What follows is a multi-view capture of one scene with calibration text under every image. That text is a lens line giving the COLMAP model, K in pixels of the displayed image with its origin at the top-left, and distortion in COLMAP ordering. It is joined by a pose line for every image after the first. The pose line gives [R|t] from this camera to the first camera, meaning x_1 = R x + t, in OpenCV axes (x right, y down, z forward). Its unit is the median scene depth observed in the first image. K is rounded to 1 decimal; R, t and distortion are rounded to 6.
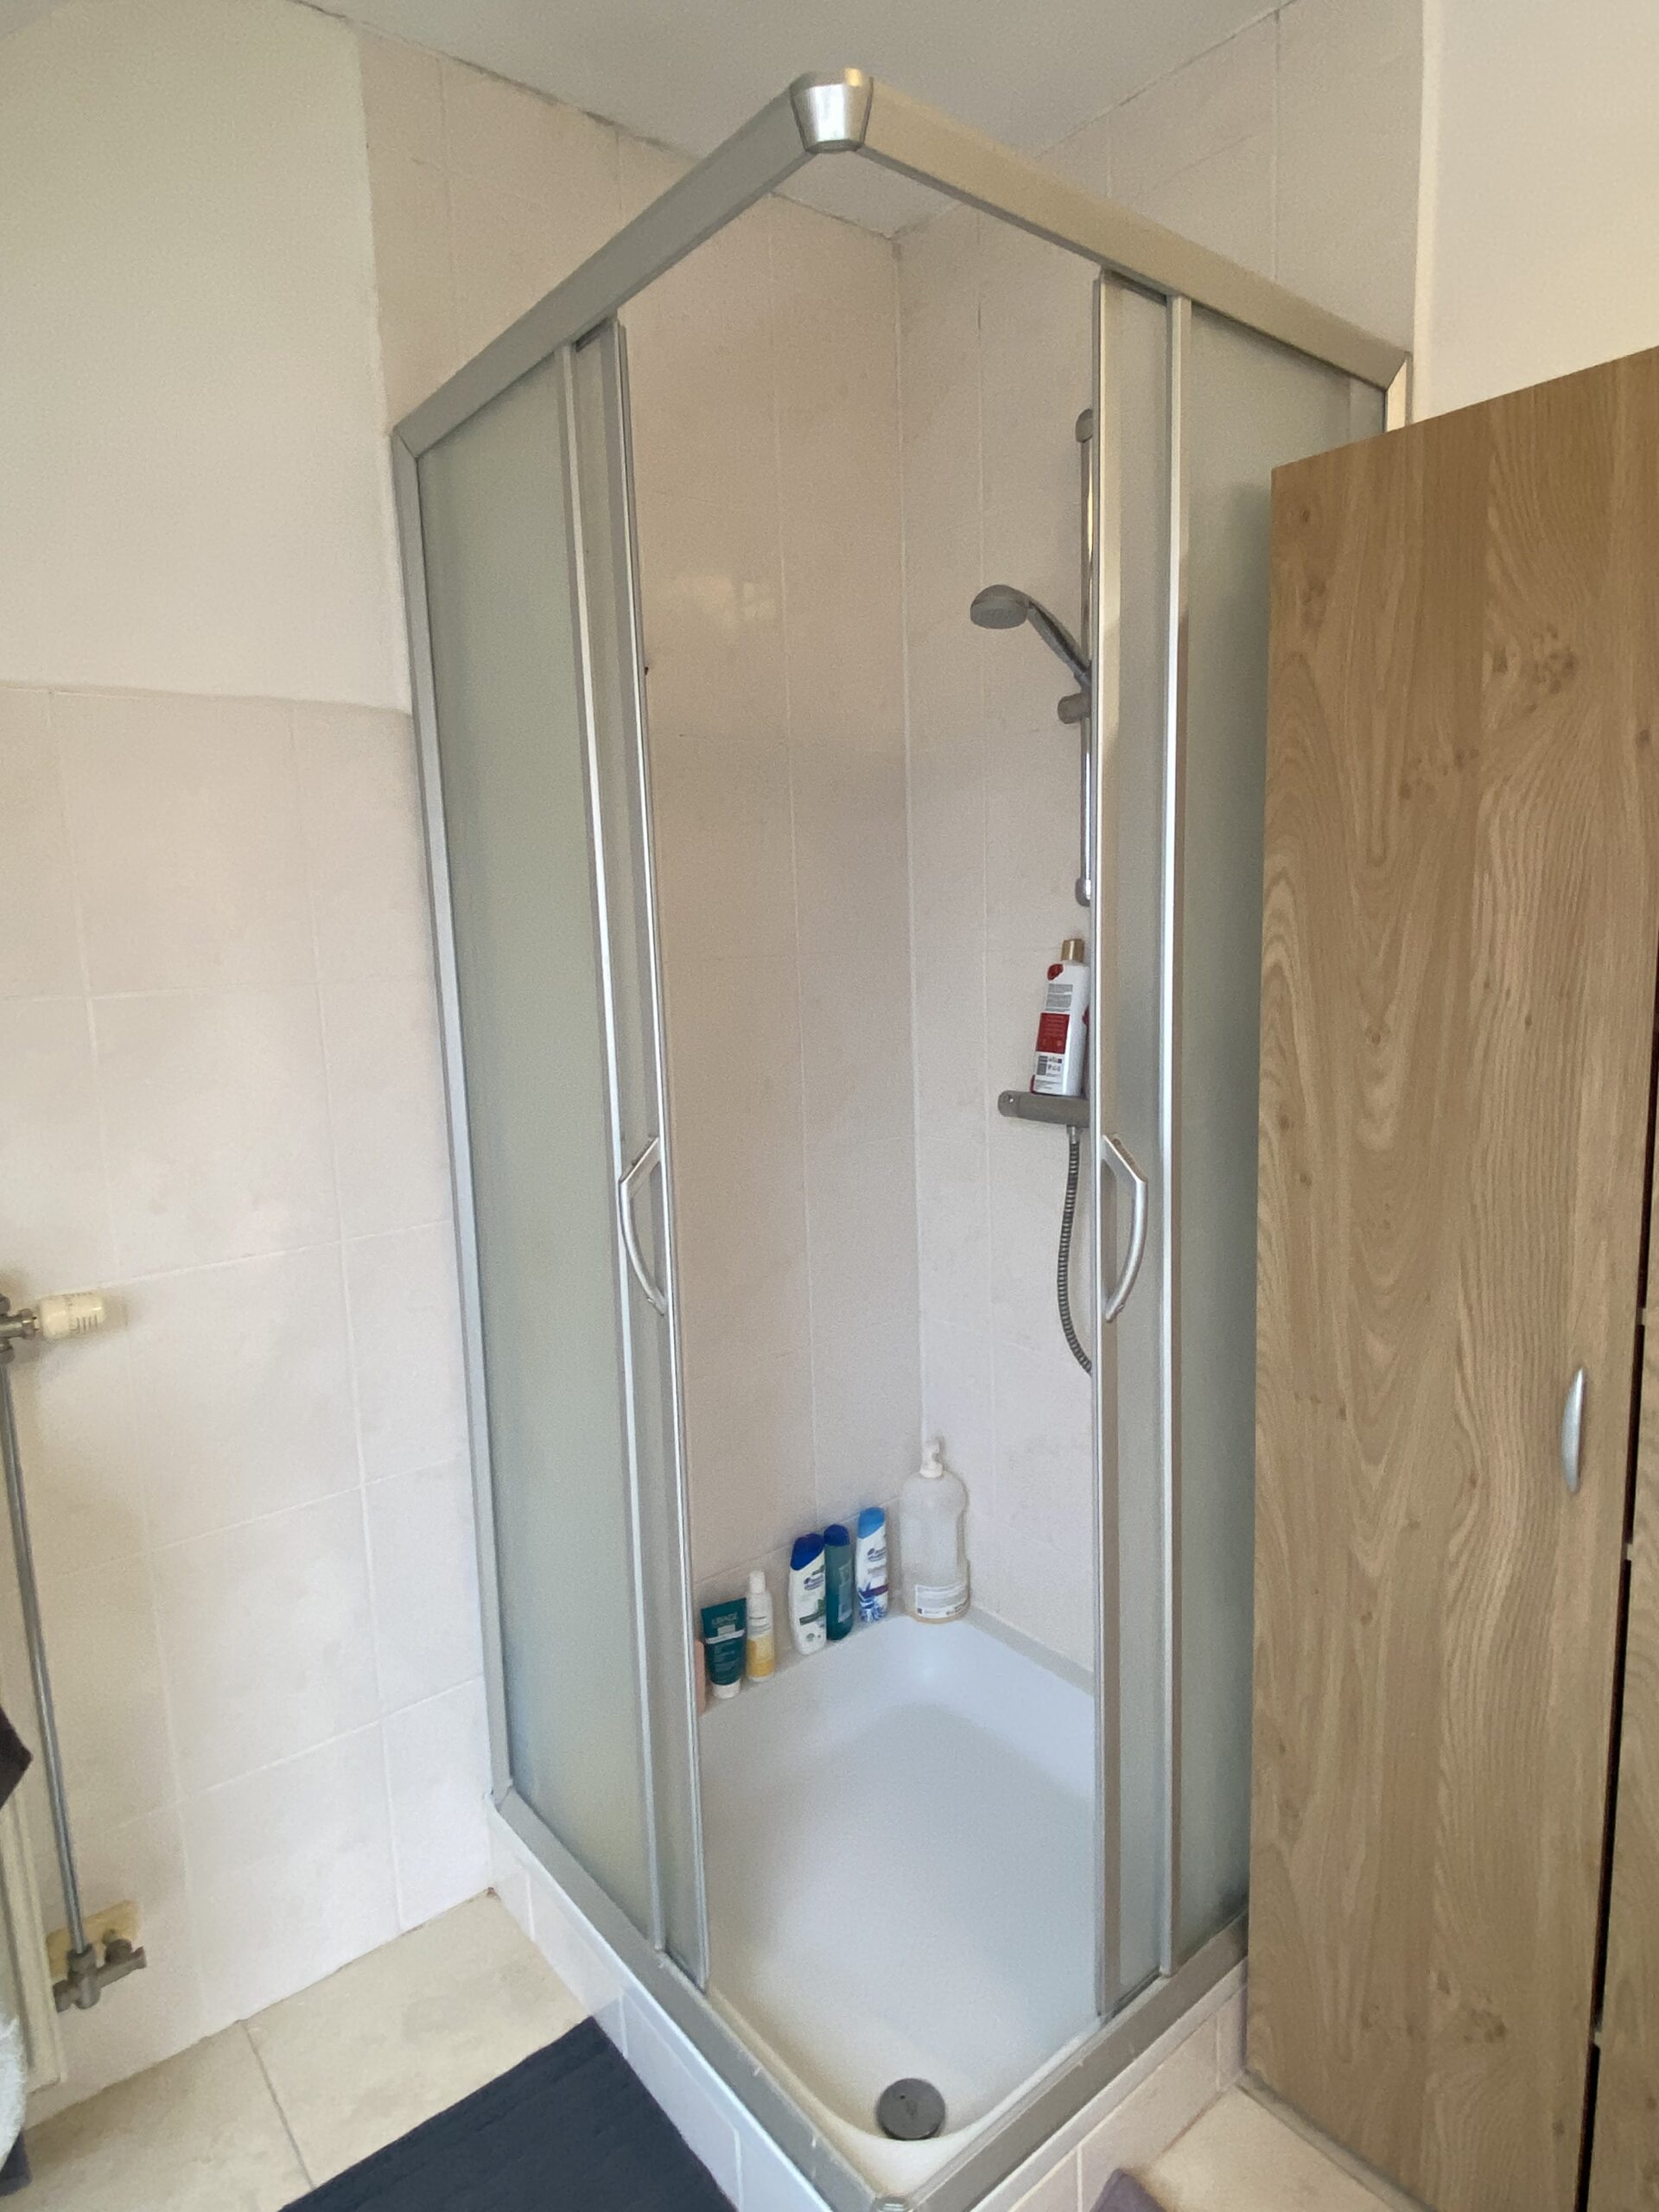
lens RADIAL K [[1273.1, 0, 829.5], [0, 1273.1, 1106.0], [0, 0, 1]] dist [-0.000551, -0.000307]
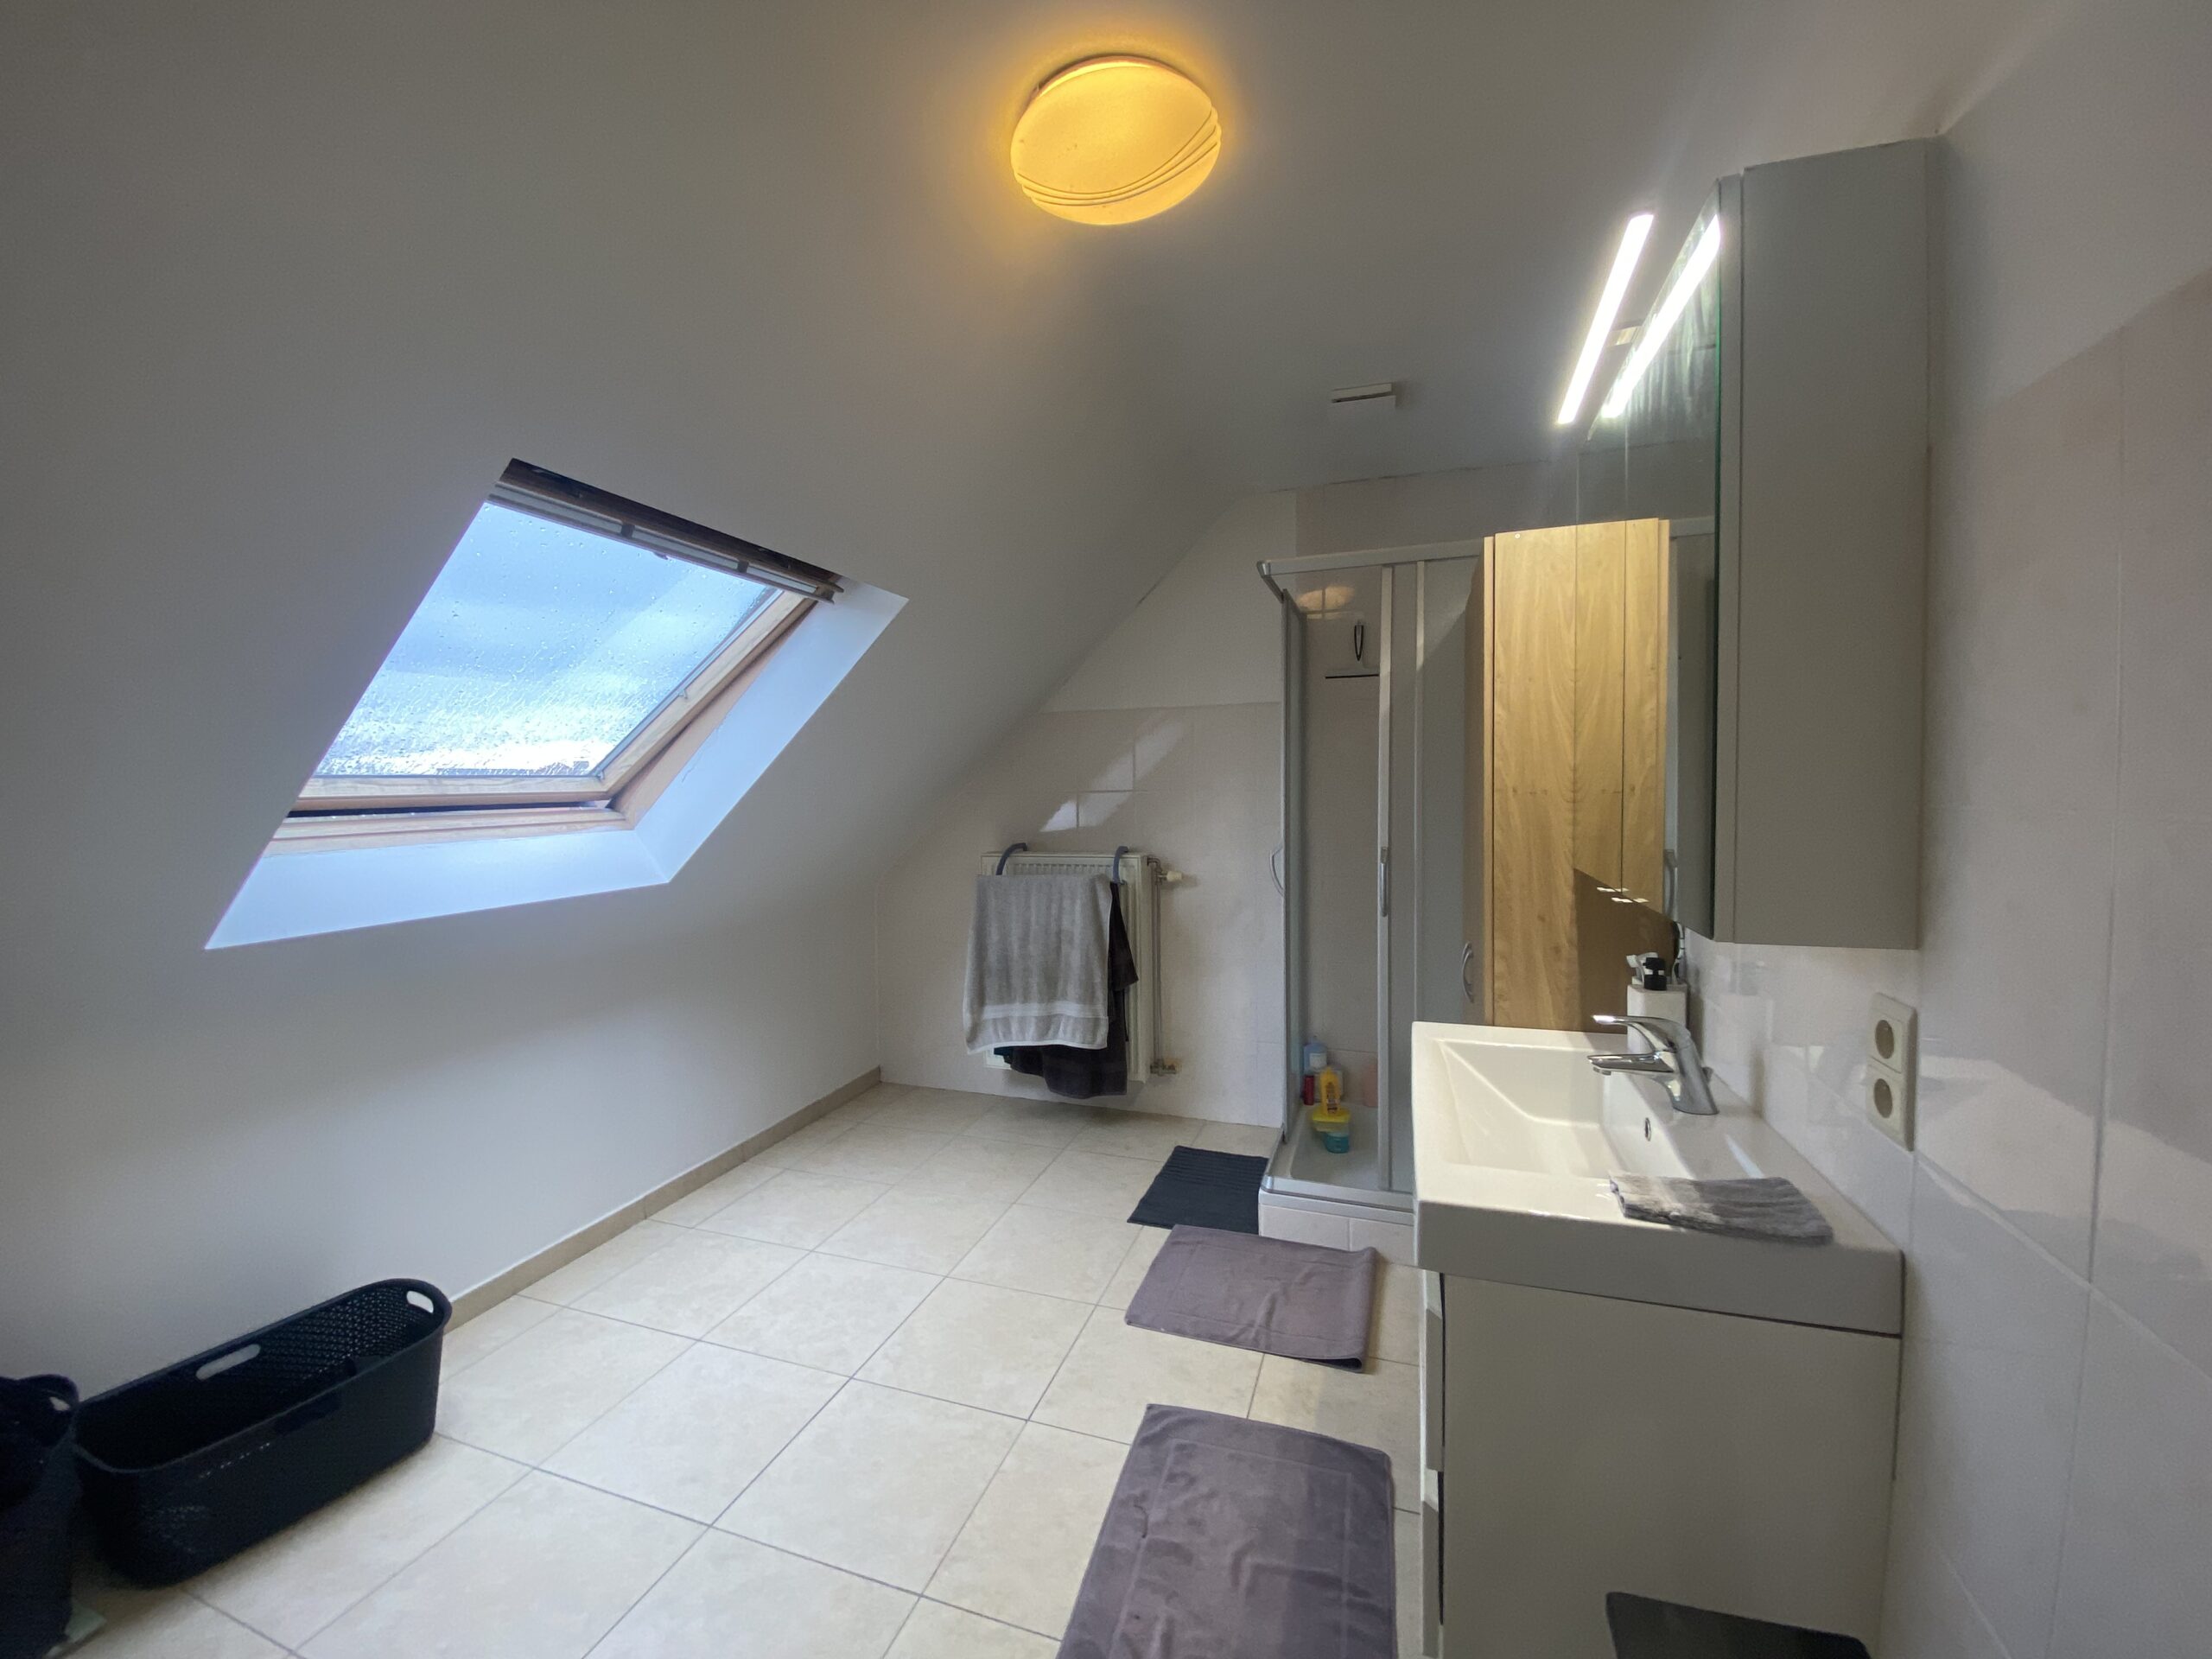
lens RADIAL K [[887.4, 0, 1106.0], [0, 887.4, 829.5], [0, 0, 1]] dist [0.032199, -0.028863]
pose [[0.532236, 0.066959, -0.843944, 1.353241], [-0.127346, 0.991857, -0.001617, 0.055632], [0.836964, 0.108334, 0.536429, -0.509911]]
